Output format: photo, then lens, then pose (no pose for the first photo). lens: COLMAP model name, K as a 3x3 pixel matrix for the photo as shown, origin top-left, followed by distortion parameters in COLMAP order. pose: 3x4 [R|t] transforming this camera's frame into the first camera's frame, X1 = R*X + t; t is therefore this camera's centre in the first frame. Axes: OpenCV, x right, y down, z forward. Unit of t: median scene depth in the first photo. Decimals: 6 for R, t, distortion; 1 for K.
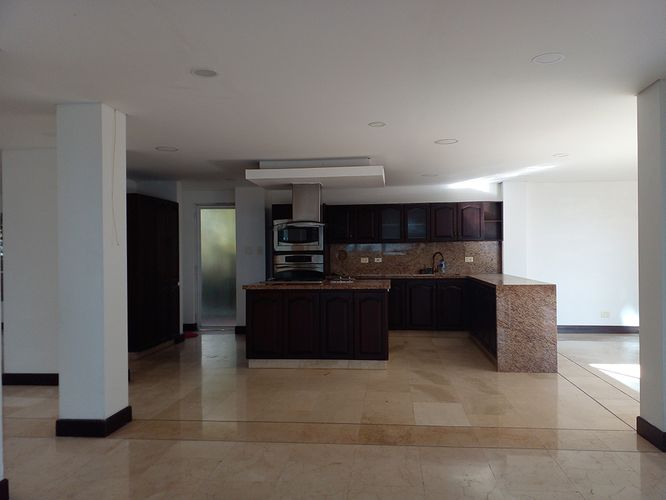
lens RADIAL K [[531.8, 0, 334.8], [0, 531.8, 253.3], [0, 0, 1]] dist [0.109696, -0.139912]
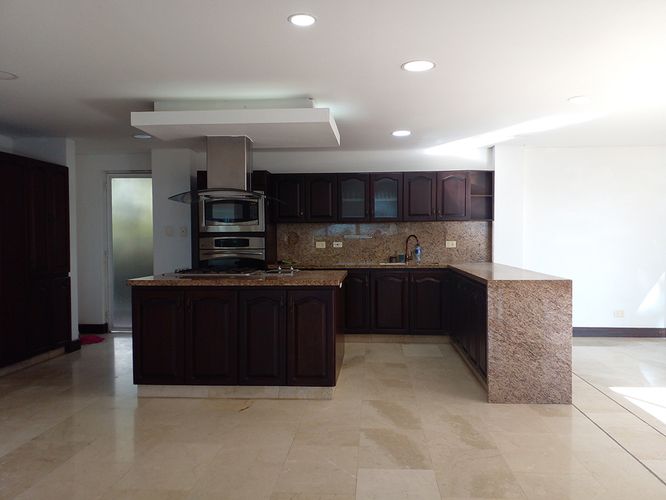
lens RADIAL K [[531.8, 0, 334.8], [0, 531.8, 253.3], [0, 0, 1]] dist [0.109696, -0.139912]
pose [[0.999561, 0.004316, 0.029298, 0.058207], [-0.005151, 0.999581, 0.028471, 0.003300], [-0.029162, -0.028609, 0.999165, 0.222736]]
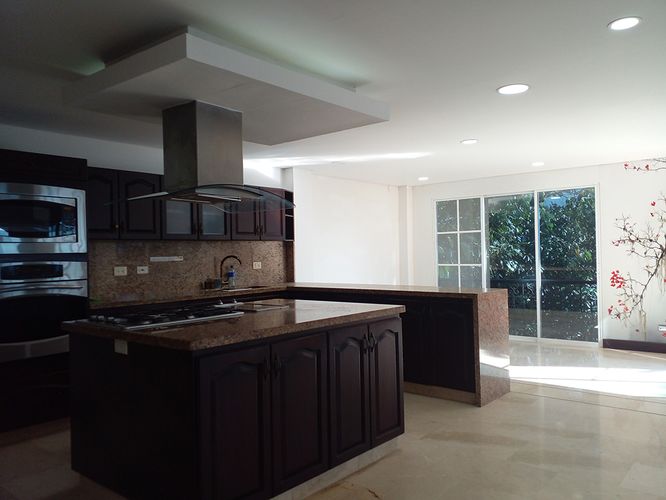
lens RADIAL K [[531.8, 0, 334.8], [0, 531.8, 253.3], [0, 0, 1]] dist [0.109696, -0.139912]
pose [[0.563431, -0.000810, 0.826163, -0.317117], [0.014278, 0.999860, -0.008757, 0.002617], [-0.826040, 0.016730, 0.563363, 0.525981]]
